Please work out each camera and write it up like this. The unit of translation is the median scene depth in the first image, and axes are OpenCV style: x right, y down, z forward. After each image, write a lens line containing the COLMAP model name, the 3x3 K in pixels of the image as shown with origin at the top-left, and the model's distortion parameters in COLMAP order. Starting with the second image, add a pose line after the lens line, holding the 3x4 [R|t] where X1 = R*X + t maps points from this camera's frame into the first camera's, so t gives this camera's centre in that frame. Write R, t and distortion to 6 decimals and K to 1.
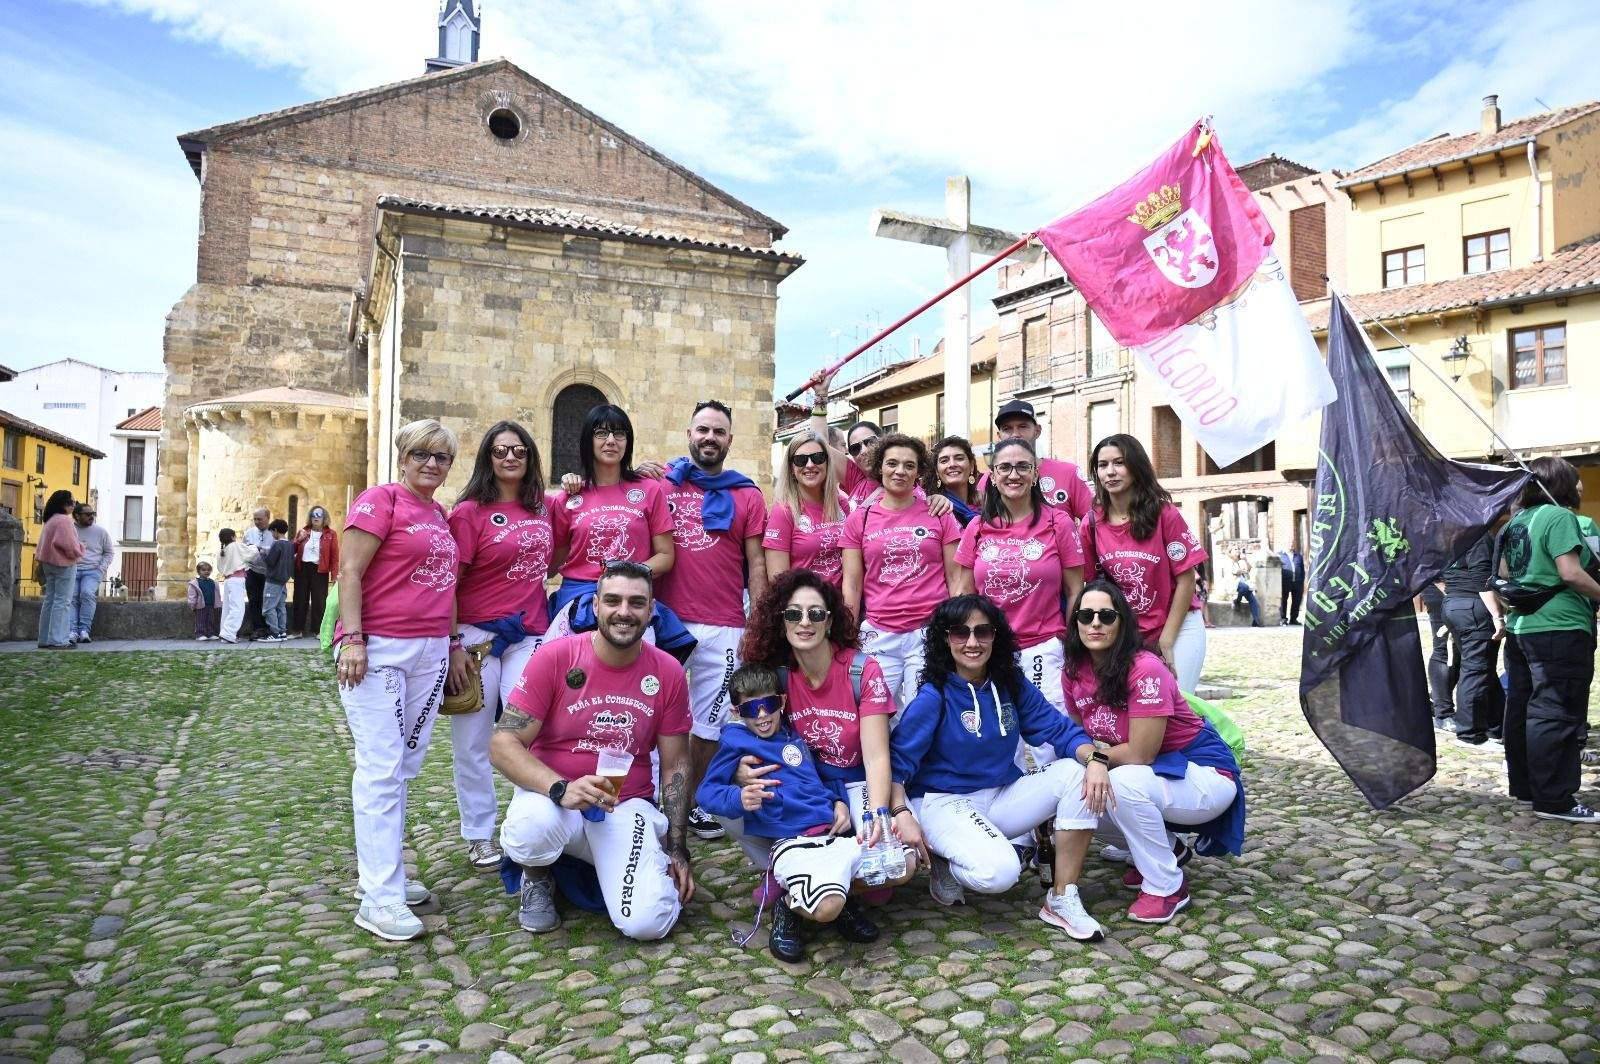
lens RADIAL K [[1030.6, 0, 798.7], [0, 1030.6, 531.2], [0, 0, 1]] dist [0.014581, -0.020624]
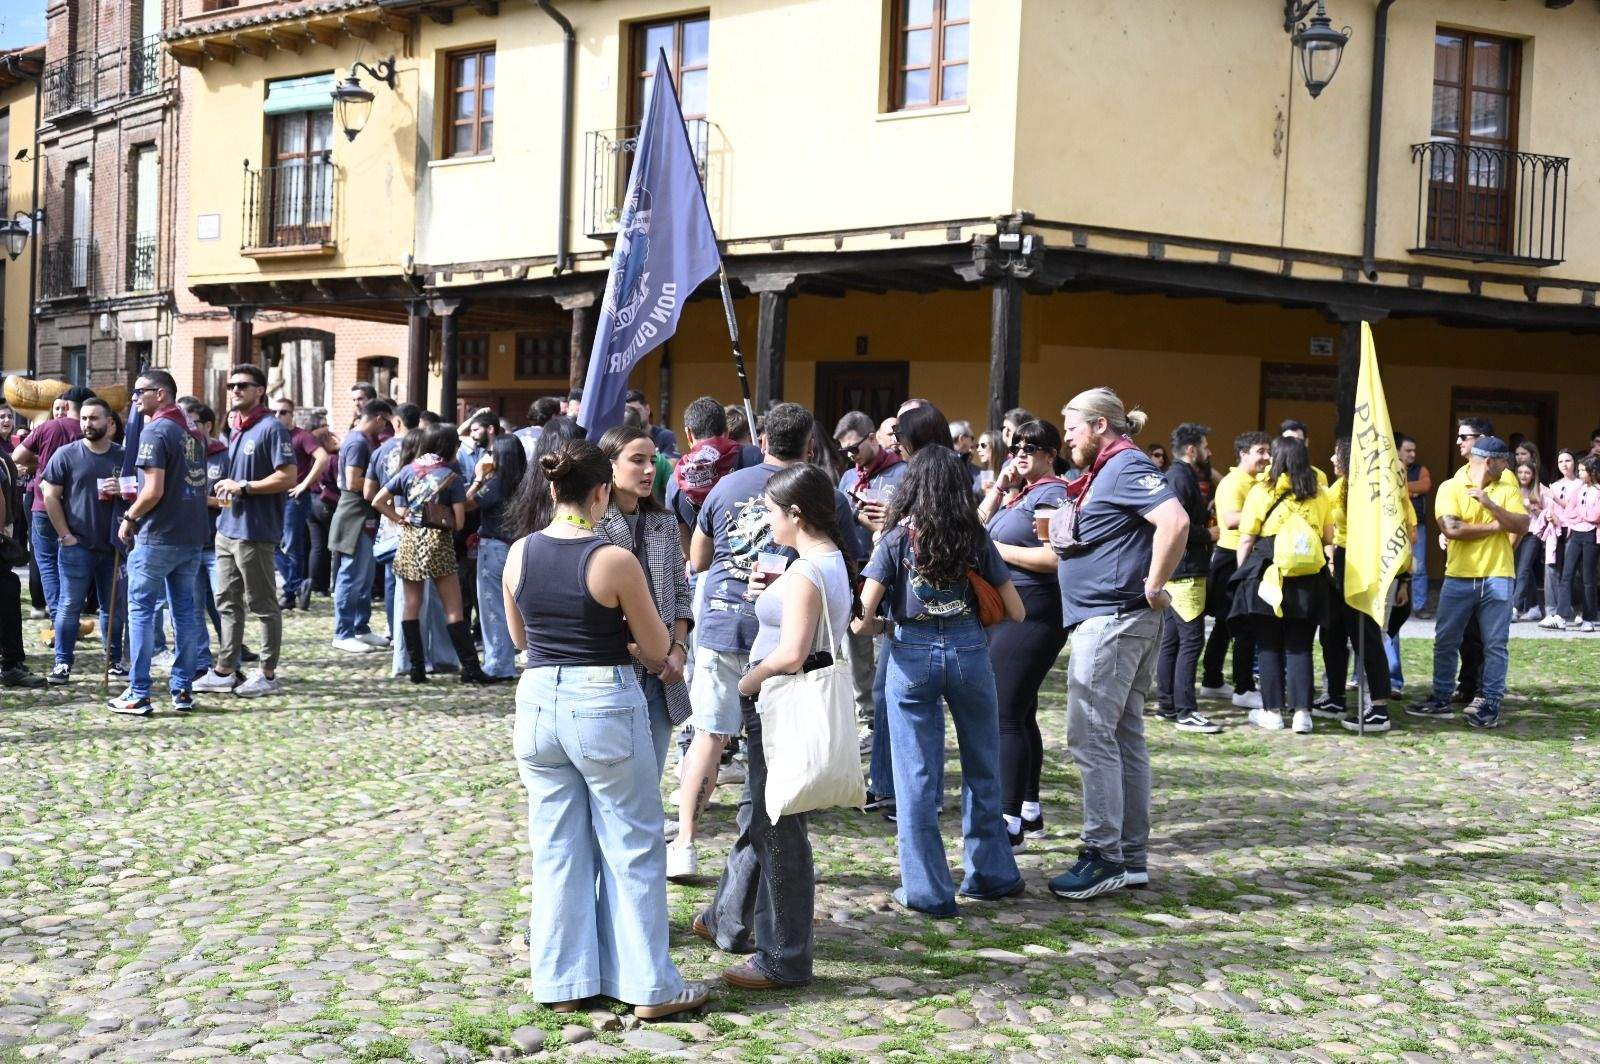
lens RADIAL K [[1886.7, 0, 792.0], [0, 1886.7, 538.9], [0, 0, 1]] dist [-0.024389, 0.000000]
pose [[0.981034, 0.017636, 0.193031, 0.704777], [-0.034947, 0.995626, 0.086645, -0.027242], [-0.190659, -0.091747, 0.977360, -0.068146]]
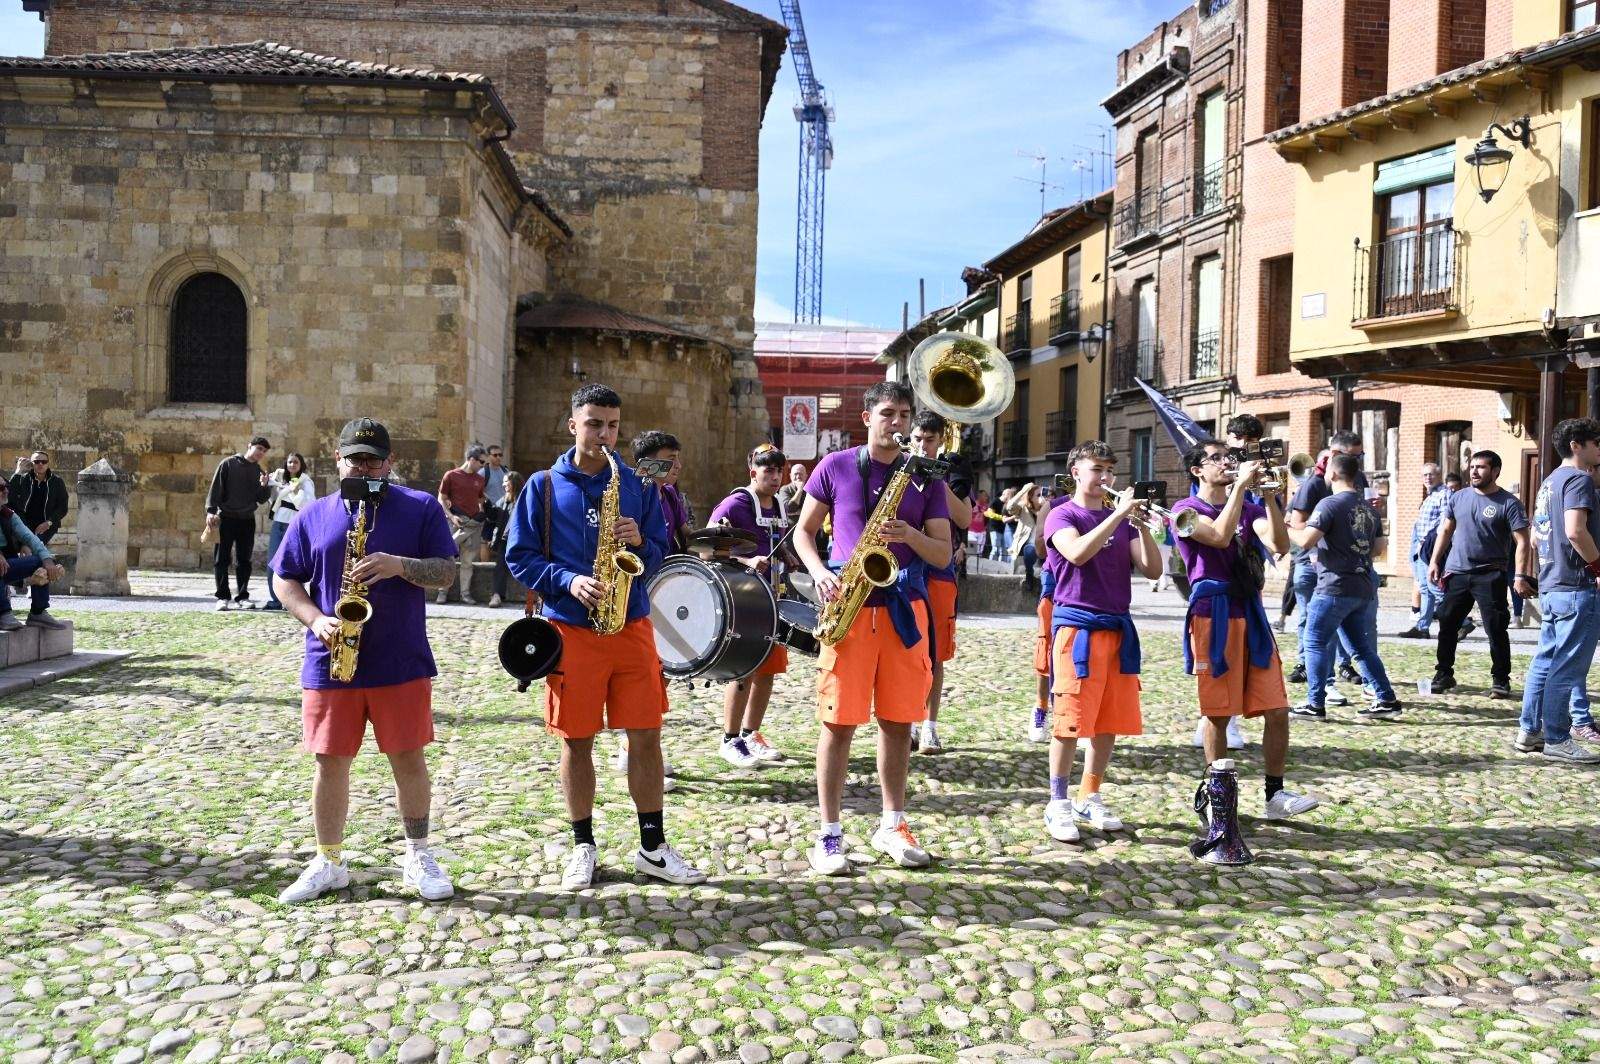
lens RADIAL K [[1404.0, 0, 801.7], [0, 1404.0, 521.4], [0, 0, 1]] dist [0.007617, -0.012034]
pose [[0.941357, 0.016971, -0.336985, 0.566458], [0.000654, 0.998641, 0.052120, -0.009457], [0.337411, -0.049284, 0.940066, 0.139886]]
